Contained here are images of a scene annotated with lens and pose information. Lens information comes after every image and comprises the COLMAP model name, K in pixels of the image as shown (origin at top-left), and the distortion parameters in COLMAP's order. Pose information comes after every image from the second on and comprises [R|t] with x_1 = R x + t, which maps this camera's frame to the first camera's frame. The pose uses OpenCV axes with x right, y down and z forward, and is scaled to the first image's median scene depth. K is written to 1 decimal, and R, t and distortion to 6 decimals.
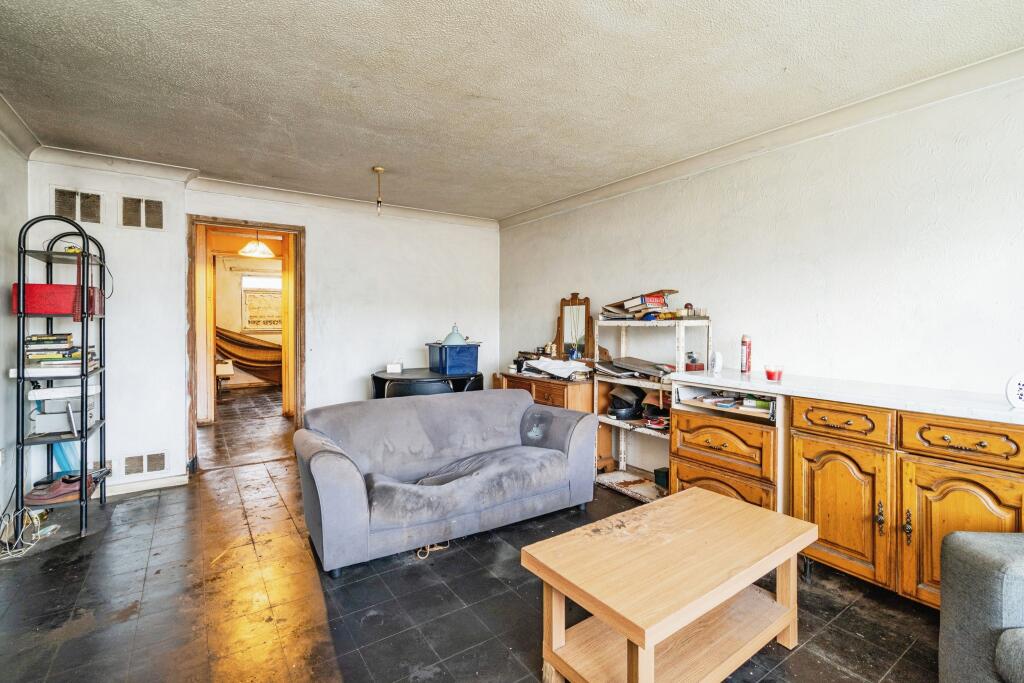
lens RADIAL K [[472.0, 0, 509.6], [0, 472.0, 339.1], [0, 0, 1]] dist [0.001249, 0.001140]
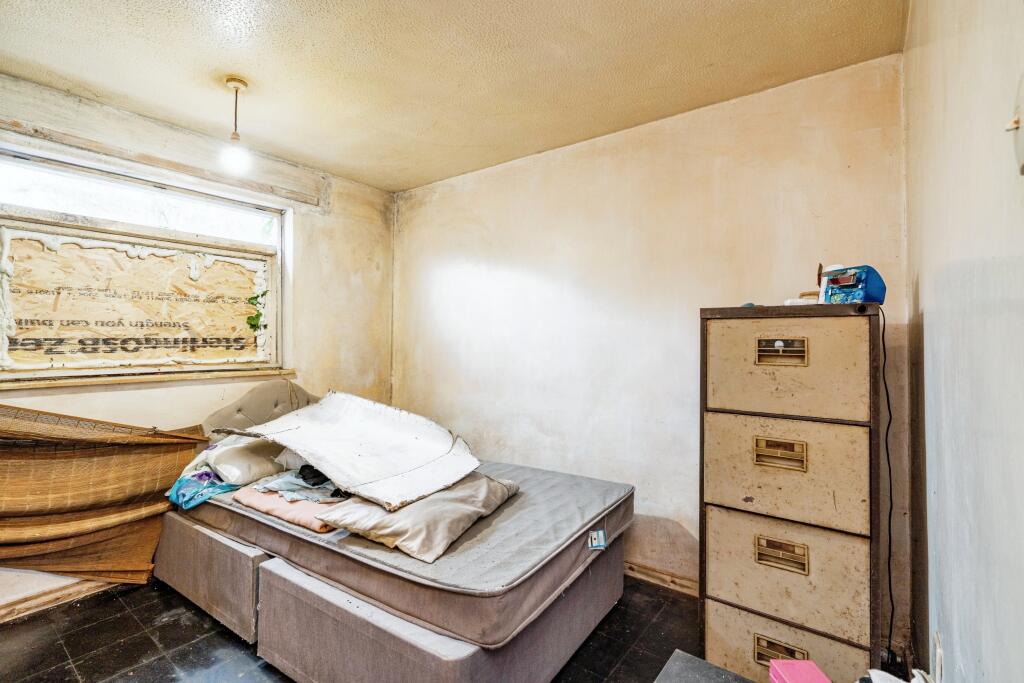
lens RADIAL K [[472.0, 0, 516.2], [0, 472.0, 332.8], [0, 0, 1]] dist [0.001249, 0.001140]
pose [[0.939633, 0.003993, 0.342162, -0.394958], [0.014366, 0.998590, -0.051104, -0.025883], [-0.341883, 0.052934, 0.938250, 0.688788]]
